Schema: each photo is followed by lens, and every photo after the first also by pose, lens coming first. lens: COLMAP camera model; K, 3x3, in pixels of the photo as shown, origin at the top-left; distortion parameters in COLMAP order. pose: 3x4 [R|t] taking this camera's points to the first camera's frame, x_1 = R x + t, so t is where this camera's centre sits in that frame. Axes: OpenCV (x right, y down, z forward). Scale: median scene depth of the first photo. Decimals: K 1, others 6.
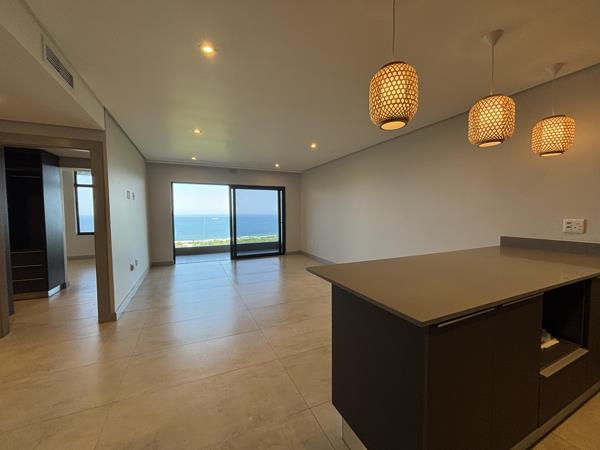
lens RADIAL K [[241.2, 0, 298.8], [0, 241.2, 223.8], [0, 0, 1]] dist [0.000984, -0.000107]
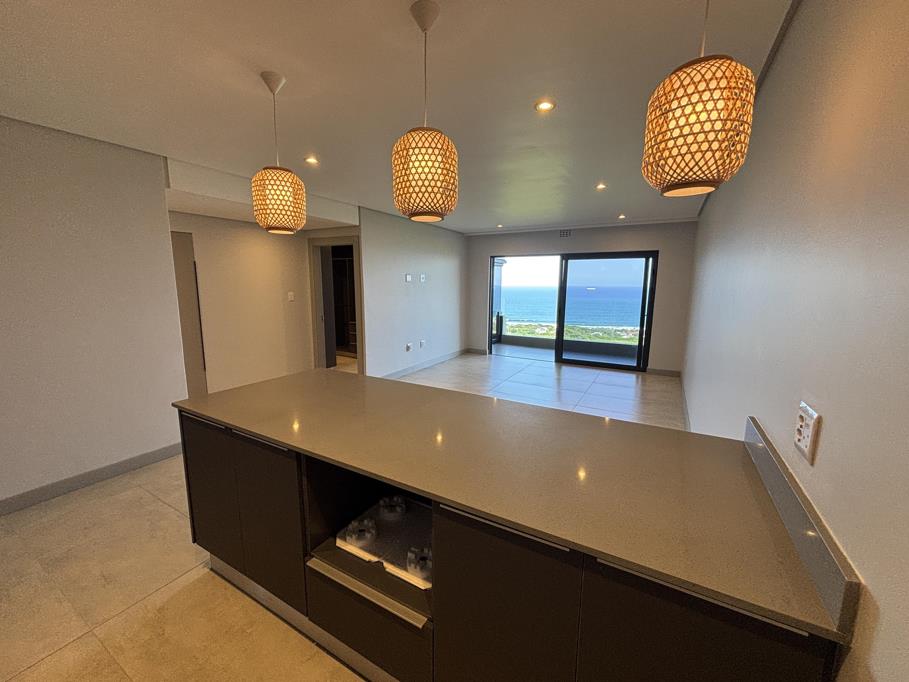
lens RADIAL K [[365.4, 0, 452.6], [0, 365.4, 339.1], [0, 0, 1]] dist [0.000984, -0.000107]
pose [[0.579152, 0.135102, -0.803947, 0.631966], [-0.050337, 0.990217, 0.130142, -0.065979], [0.813664, -0.034904, 0.580287, 0.221932]]
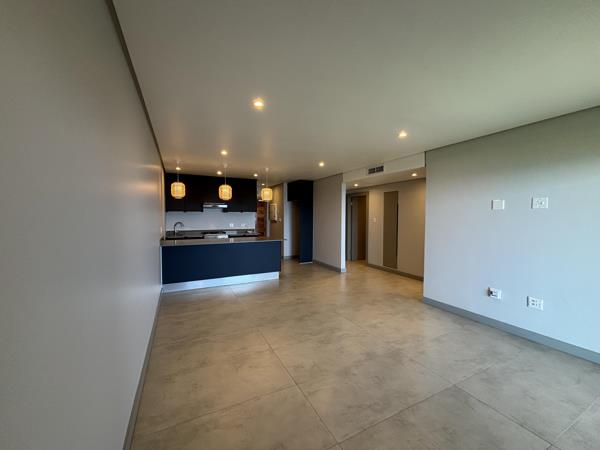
lens RADIAL K [[241.2, 0, 298.8], [0, 241.2, 223.8], [0, 0, 1]] dist [0.000984, -0.000107]
pose [[-0.999781, -0.000501, -0.020910, -0.020714], [-0.002183, 0.996751, 0.080514, -0.108848], [0.020801, 0.080542, -0.996534, 1.649748]]
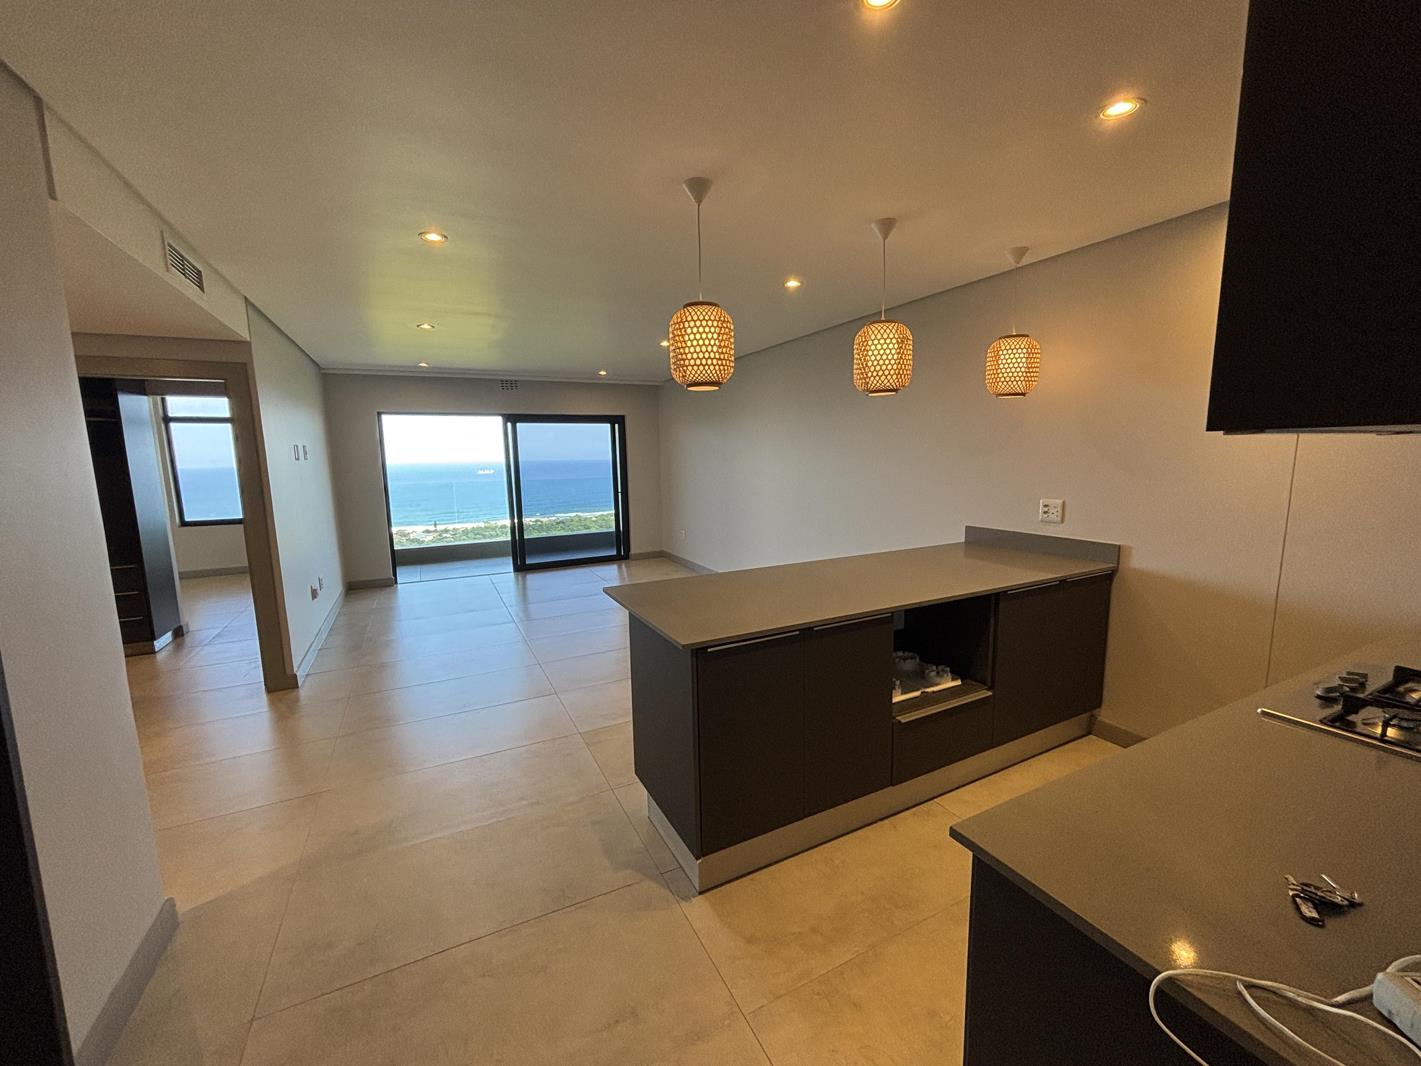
lens RADIAL K [[571.2, 0, 707.6], [0, 571.2, 530.1], [0, 0, 1]] dist [0.000984, -0.000107]
pose [[0.999262, -0.019025, 0.033366, 0.107458], [0.016075, 0.996120, 0.086530, -0.042584], [-0.034883, -0.085929, 0.995690, -0.223365]]
